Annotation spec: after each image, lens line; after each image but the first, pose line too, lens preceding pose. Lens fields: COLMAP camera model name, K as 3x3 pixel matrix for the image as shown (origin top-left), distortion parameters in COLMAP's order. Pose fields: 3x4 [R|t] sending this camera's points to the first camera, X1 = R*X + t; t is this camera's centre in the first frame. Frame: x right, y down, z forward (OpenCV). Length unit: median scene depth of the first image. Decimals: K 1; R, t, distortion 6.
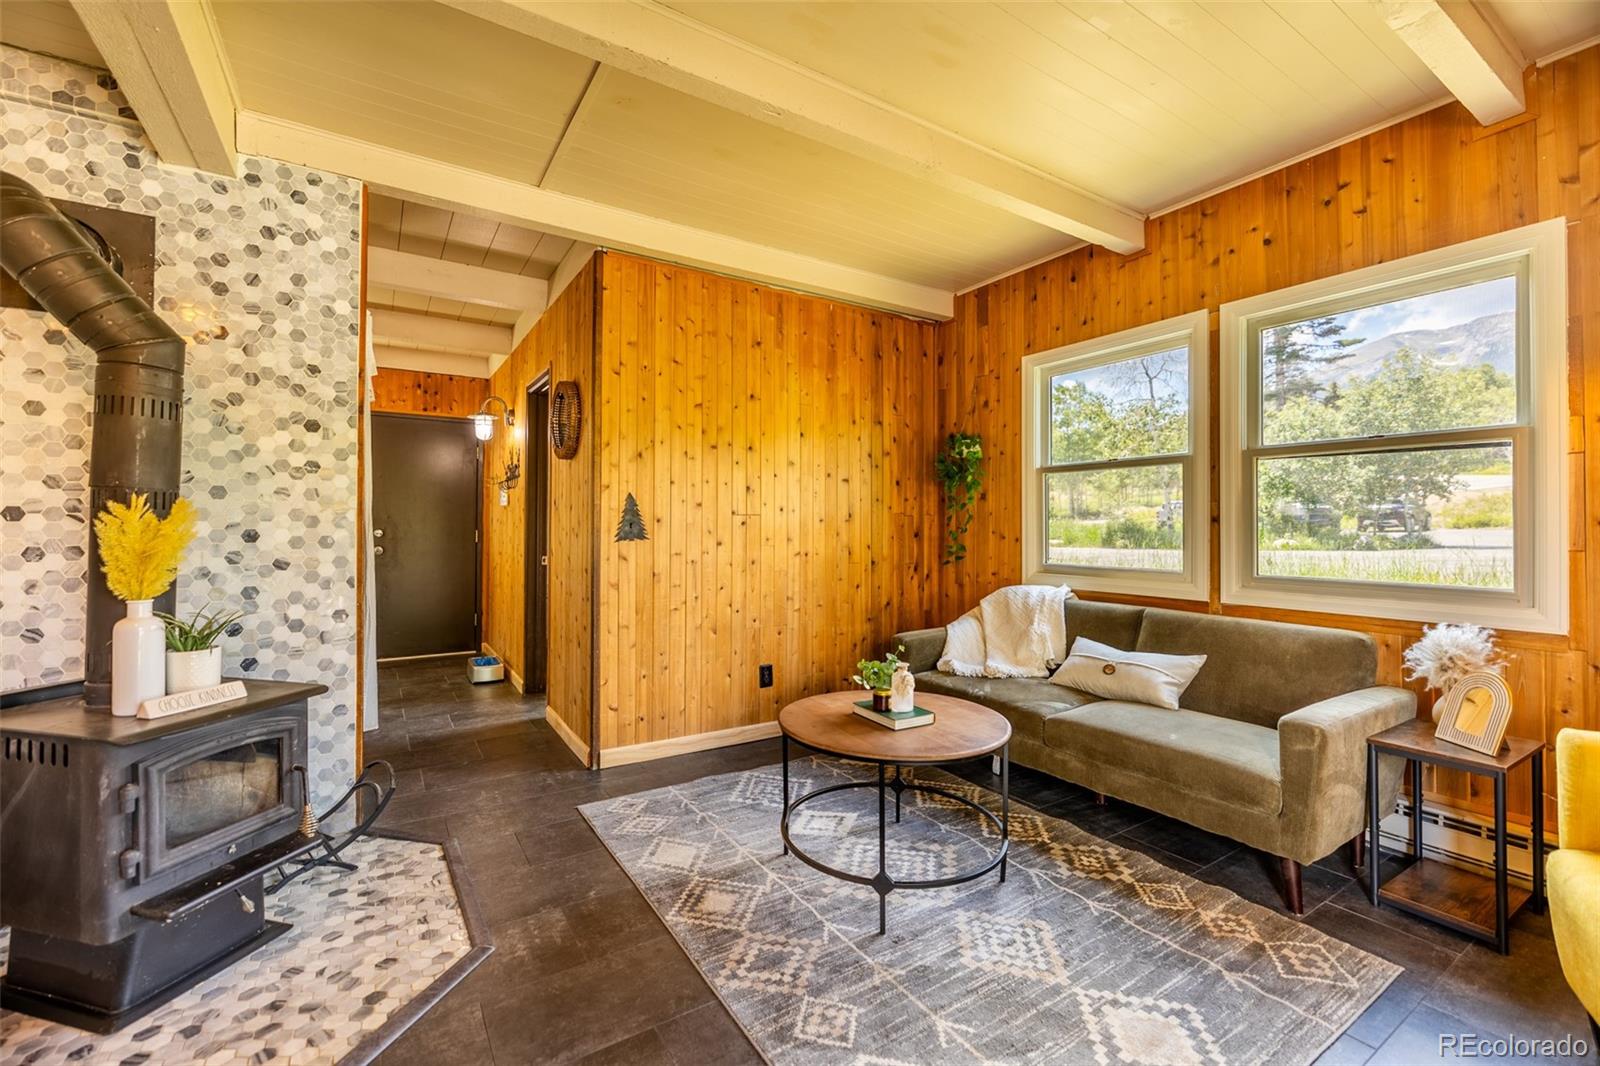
lens RADIAL K [[670.3, 0, 800.8], [0, 670.3, 522.7], [0, 0, 1]] dist [0.002015, -0.001753]
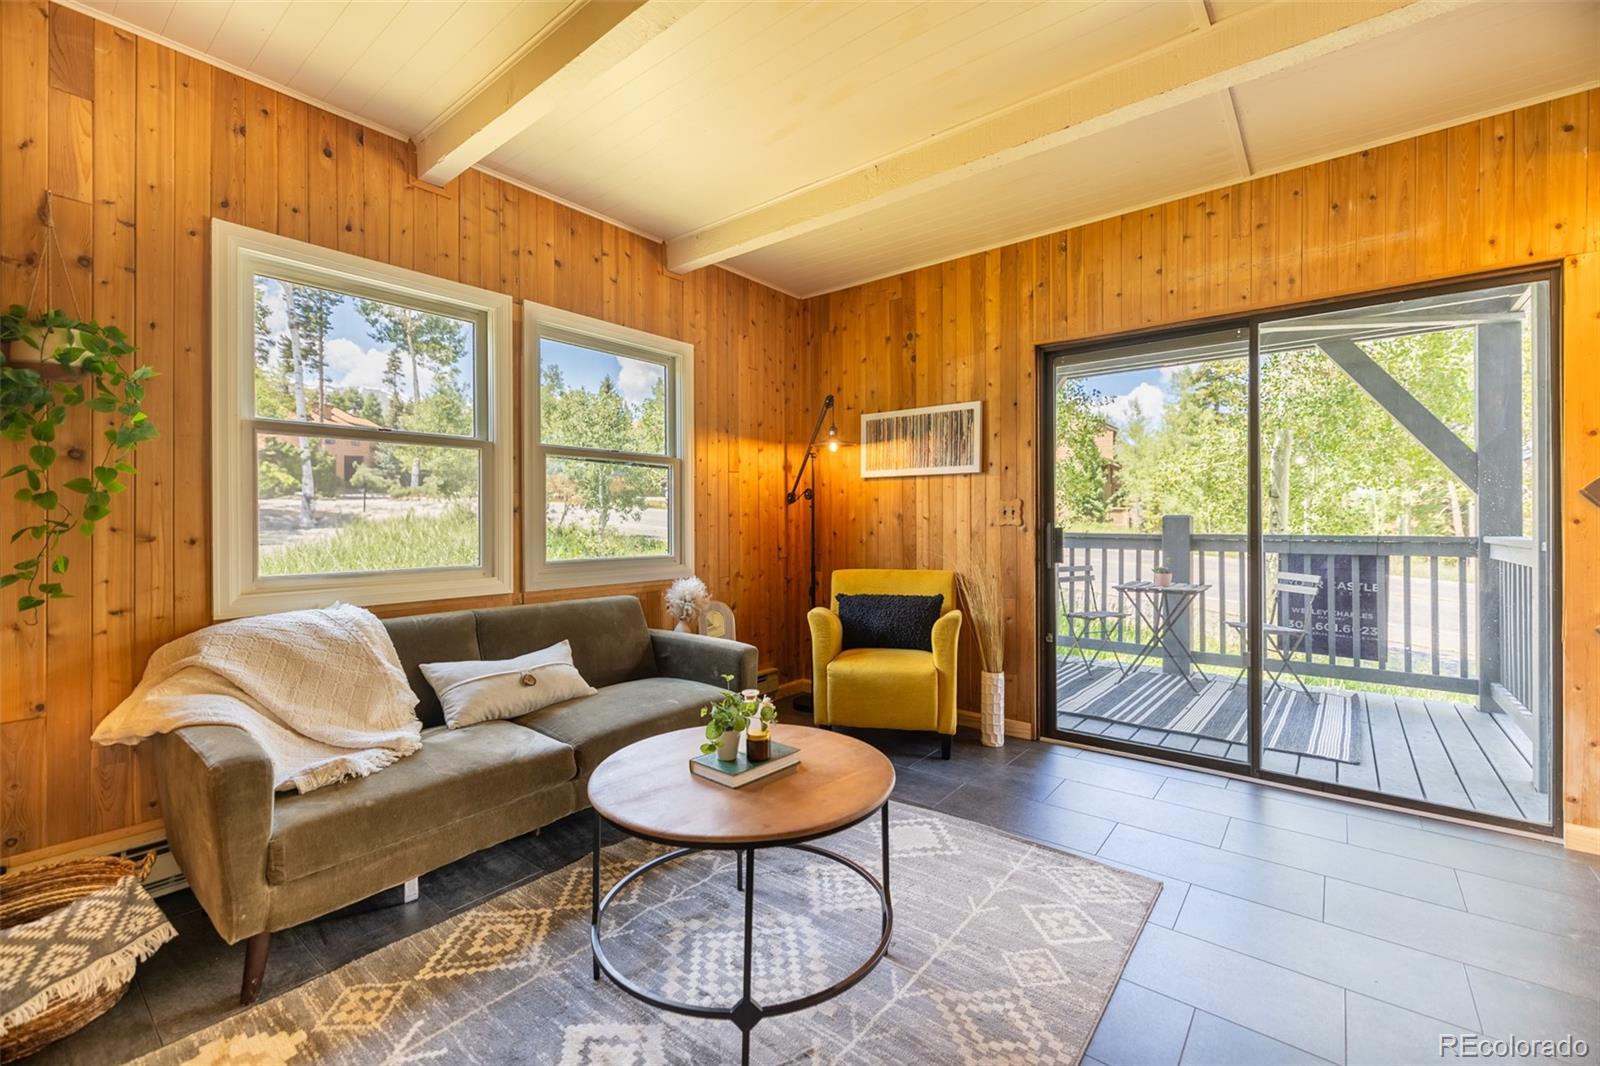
lens RADIAL K [[670.3, 0, 798.0], [0, 670.3, 518.4], [0, 0, 1]] dist [0.002015, -0.001753]
pose [[-0.313495, -0.002214, 0.949587, -0.712213], [-0.004301, 0.999990, 0.000911, 0.007909], [-0.949580, -0.003799, -0.313502, 1.389205]]
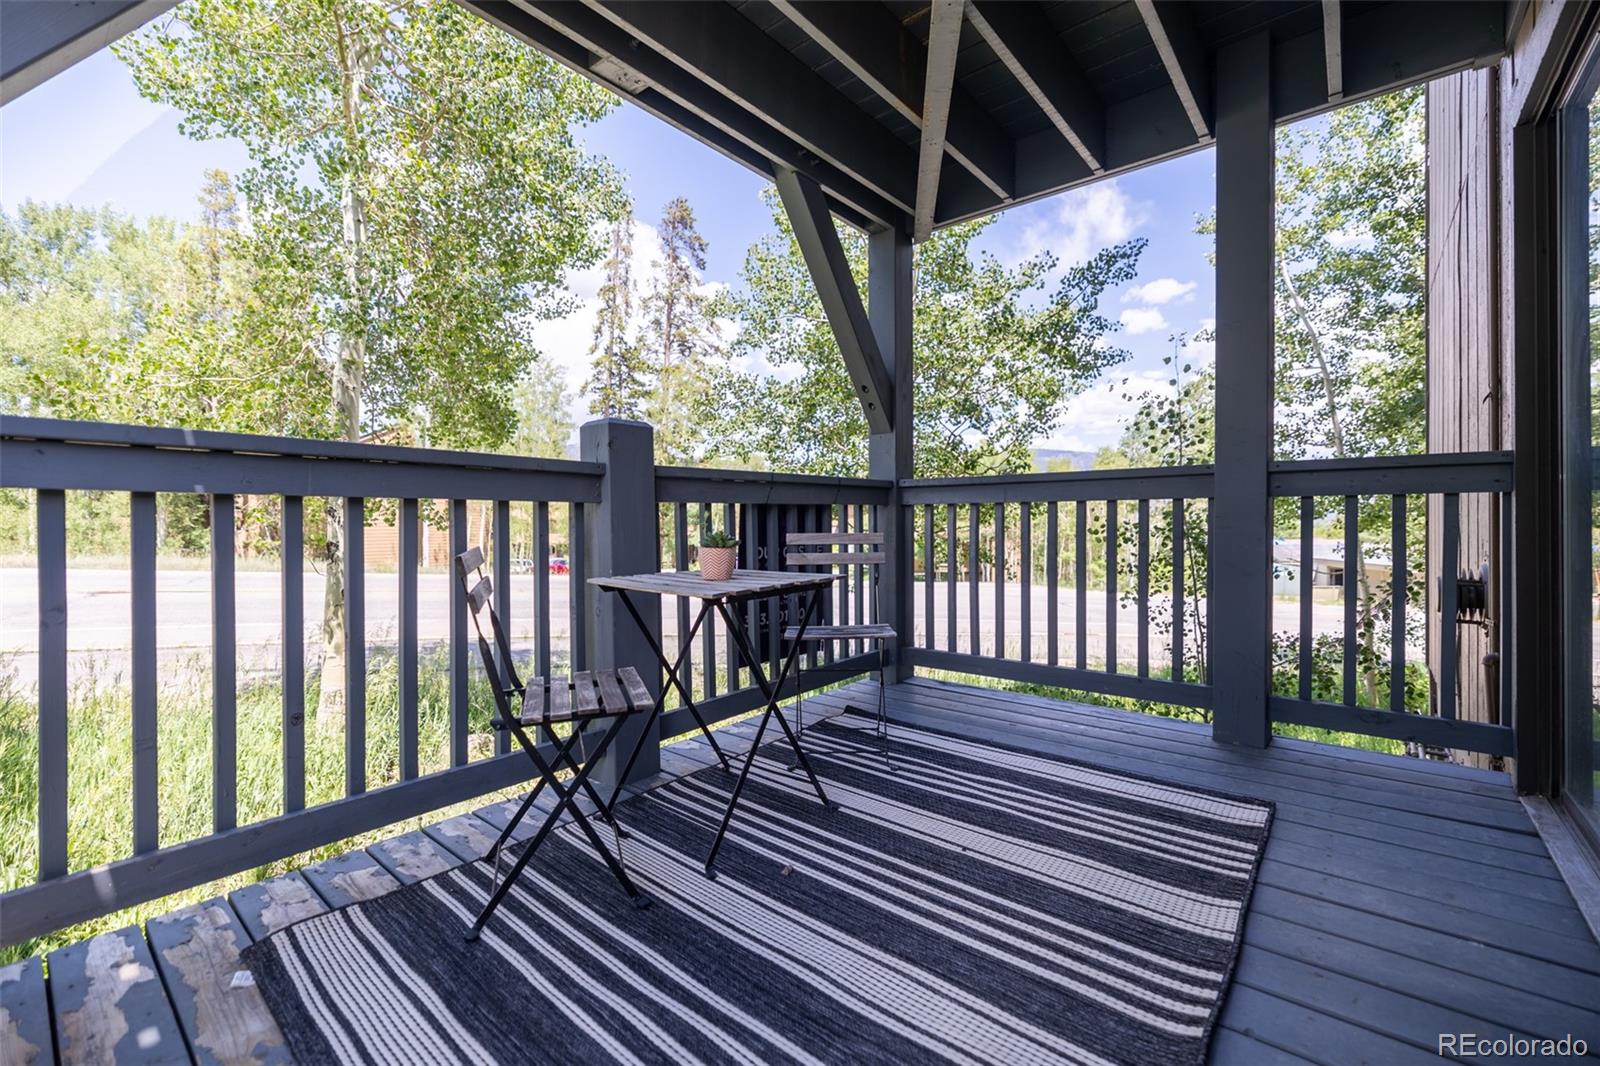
lens RADIAL K [[670.3, 0, 790.9], [0, 670.3, 524.6], [0, 0, 1]] dist [0.002015, -0.001753]
pose [[-0.956481, 0.003259, -0.291778, 1.500353], [-0.000218, 0.999929, 0.011885, 0.163122], [0.291796, 0.011431, -0.956412, 0.298522]]
